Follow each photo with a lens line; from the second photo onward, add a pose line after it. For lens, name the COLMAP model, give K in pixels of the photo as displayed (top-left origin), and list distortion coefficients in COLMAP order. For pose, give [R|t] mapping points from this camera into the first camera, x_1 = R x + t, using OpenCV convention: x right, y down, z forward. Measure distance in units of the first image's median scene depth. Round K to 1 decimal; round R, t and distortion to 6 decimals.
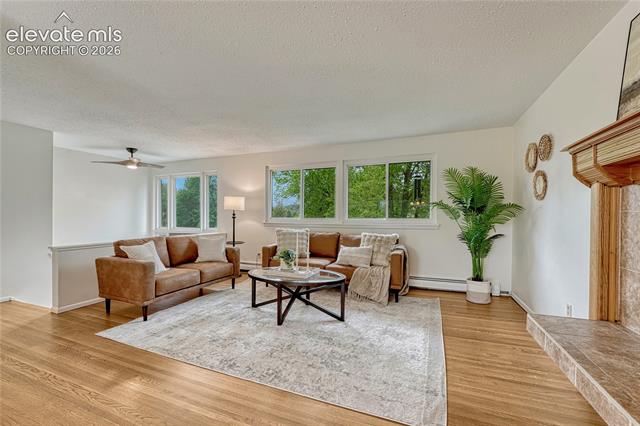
lens RADIAL K [[270.5, 0, 318.0], [0, 270.5, 218.9], [0, 0, 1]] dist [-0.007533, 0.001845]
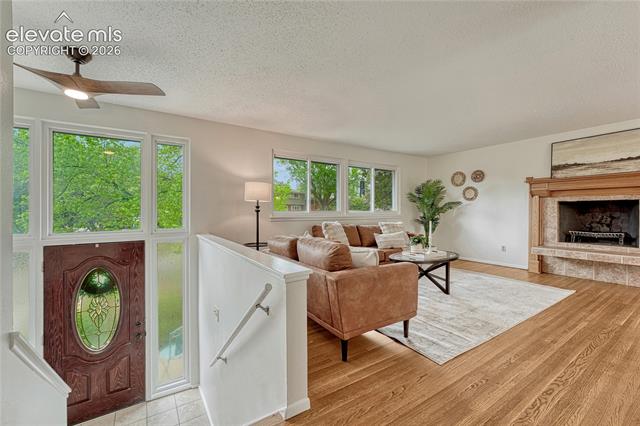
lens RADIAL K [[270.5, 0, 317.0], [0, 270.5, 214.2], [0, 0, 1]] dist [-0.007533, 0.001845]
pose [[0.559936, -0.011754, 0.828452, -1.244433], [0.014272, 0.999888, 0.004540, 0.005054], [-0.828413, 0.009281, 0.560041, 0.657333]]
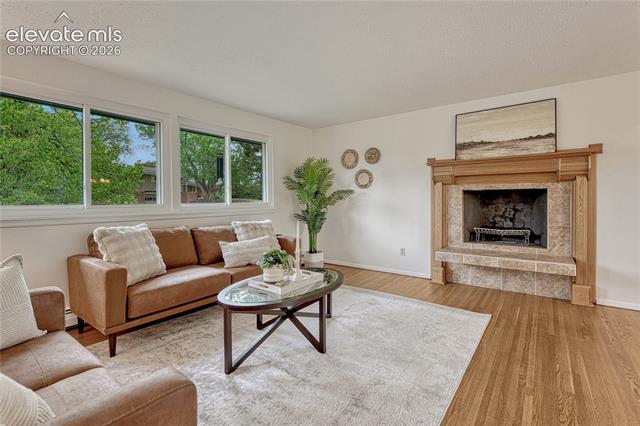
lens RADIAL K [[305.2, 0, 318.0], [0, 305.2, 203.6], [0, 0, 1]] dist [0.002645, -0.000308]
pose [[0.245602, -0.016649, 0.969228, -0.753954], [0.018854, 0.999745, 0.012395, -0.008475], [-0.969187, 0.015230, 0.245854, 0.665997]]
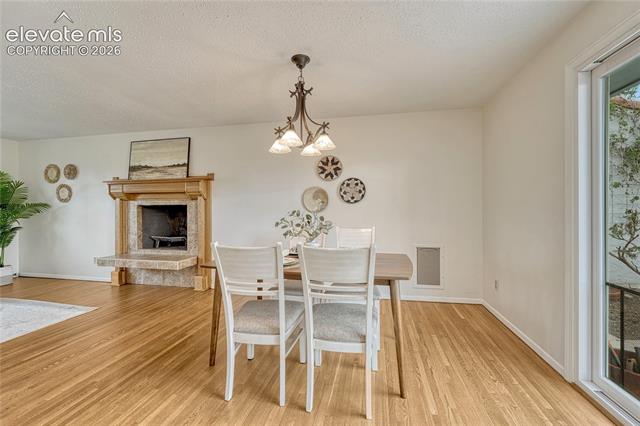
lens RADIAL K [[270.5, 0, 318.3], [0, 270.5, 213.8], [0, 0, 1]] dist [-0.007533, 0.001845]
pose [[-0.185611, -0.004116, 0.982615, -0.851844], [0.013893, 0.999880, 0.006812, 0.007104], [-0.982525, 0.014916, -0.185532, -0.165229]]
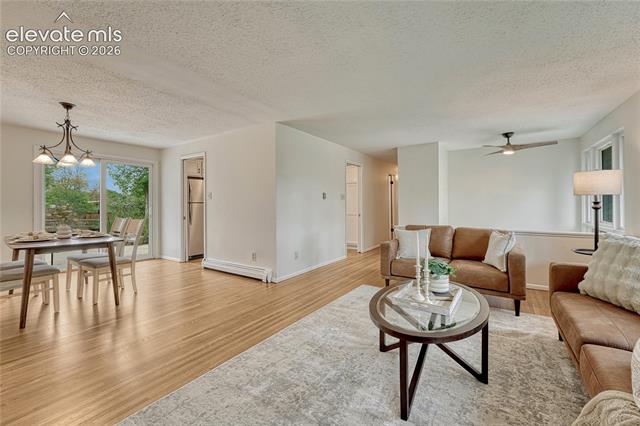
lens RADIAL K [[270.5, 0, 322.4], [0, 270.5, 200.7], [0, 0, 1]] dist [-0.007533, 0.001845]
pose [[-0.184991, -0.011765, -0.982670, 0.522888], [-0.010745, 0.999893, -0.009949, -0.012674], [0.982682, 0.008719, -0.185097, 0.800666]]
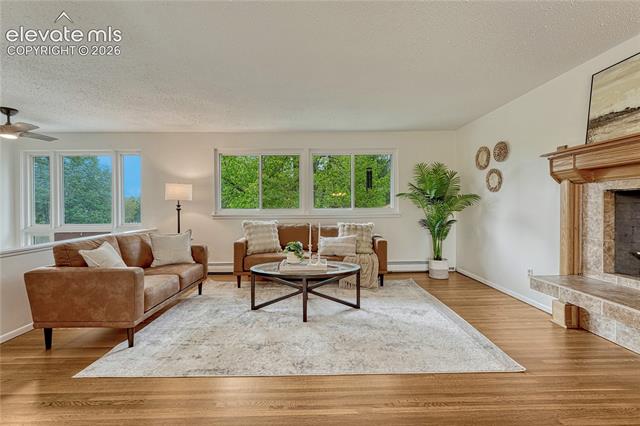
lens RADIAL K [[292.3, 0, 315.0], [0, 292.3, 211.5], [0, 0, 1]] dist [0.000136, 0.001125]
pose [[0.919550, -0.015938, 0.392650, -0.413738], [0.014150, 0.999872, 0.007447, 0.001072], [-0.392719, -0.001292, 0.919658, 0.040220]]
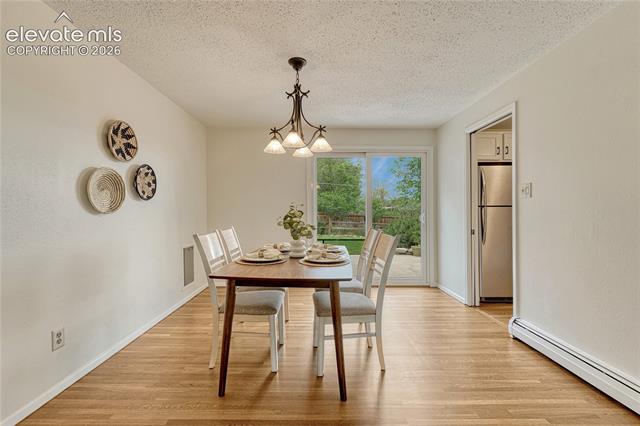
lens RADIAL K [[270.5, 0, 317.4], [0, 270.5, 213.7], [0, 0, 1]] dist [-0.007533, 0.001845]
pose [[-0.922401, 0.009641, -0.386114, -0.019448], [0.000178, 0.999699, 0.024537, -0.004373], [0.386234, 0.022564, -0.922125, 0.371604]]
